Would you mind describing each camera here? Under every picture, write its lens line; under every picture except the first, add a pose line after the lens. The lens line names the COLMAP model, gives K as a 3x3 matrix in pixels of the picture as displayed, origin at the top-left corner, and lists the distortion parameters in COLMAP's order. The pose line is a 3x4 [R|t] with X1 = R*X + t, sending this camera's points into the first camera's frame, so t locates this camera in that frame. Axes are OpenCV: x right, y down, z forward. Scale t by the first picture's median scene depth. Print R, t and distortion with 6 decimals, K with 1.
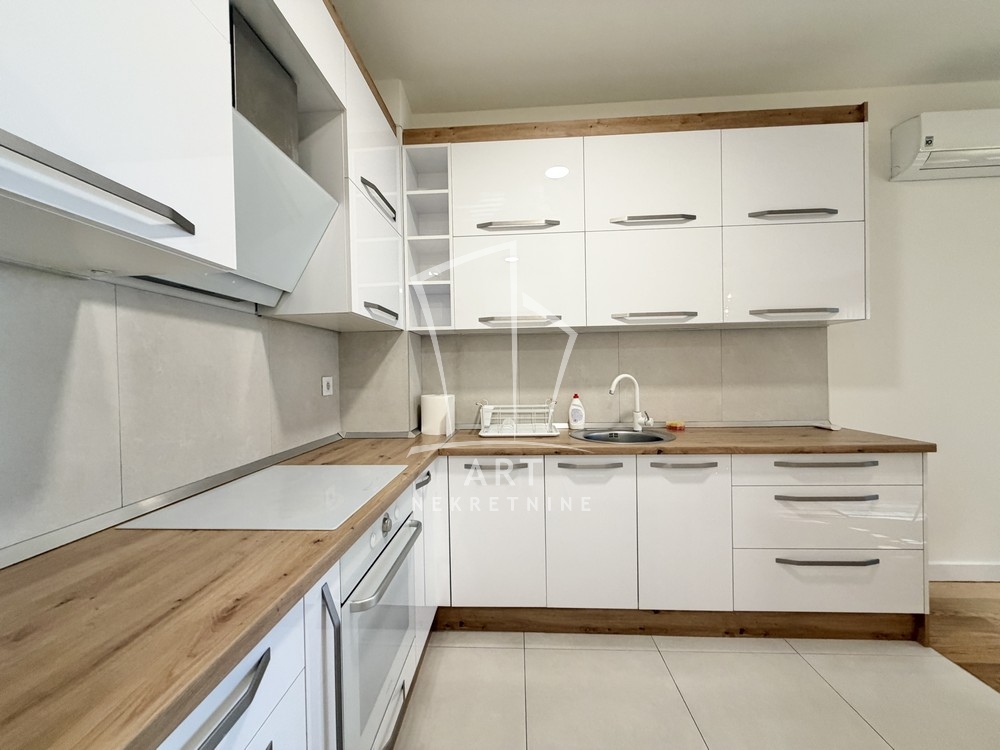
lens RADIAL K [[416.9, 0, 498.9], [0, 416.9, 392.1], [0, 0, 1]] dist [-0.001022, -0.000085]
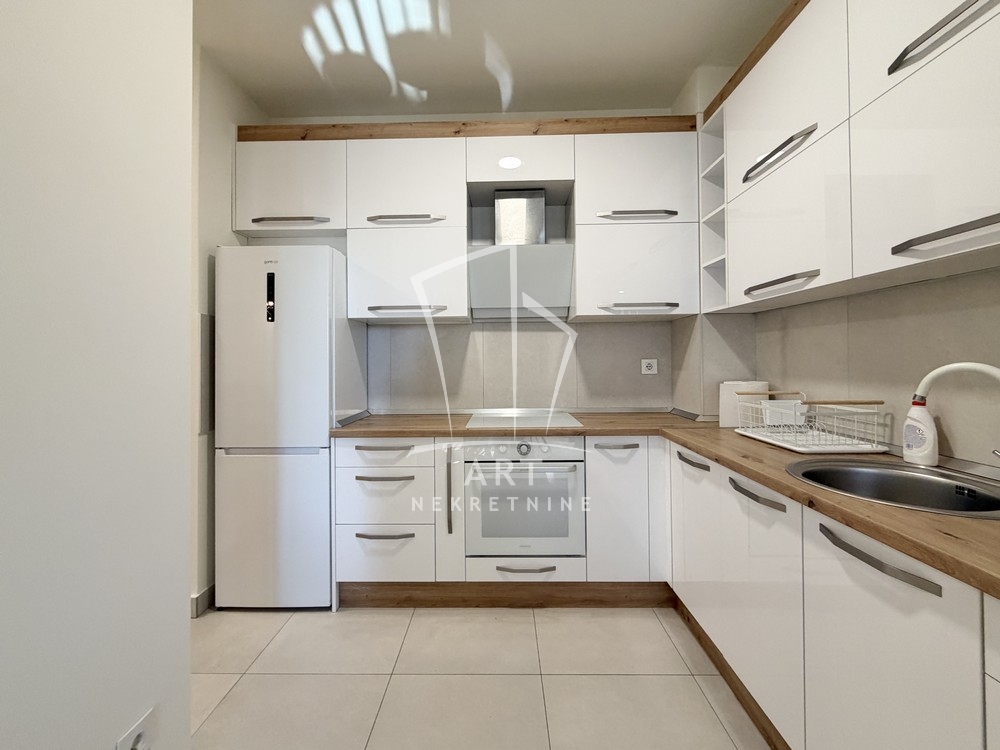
lens RADIAL K [[398.2, 0, 497.0], [0, 398.2, 377.0], [0, 0, 1]] dist [0.000231, 0.000116]
pose [[0.999340, 0.007140, 0.035622, 0.309701], [-0.007154, 0.999974, 0.000275, -0.004802], [-0.035619, -0.000530, 0.999365, -0.018883]]
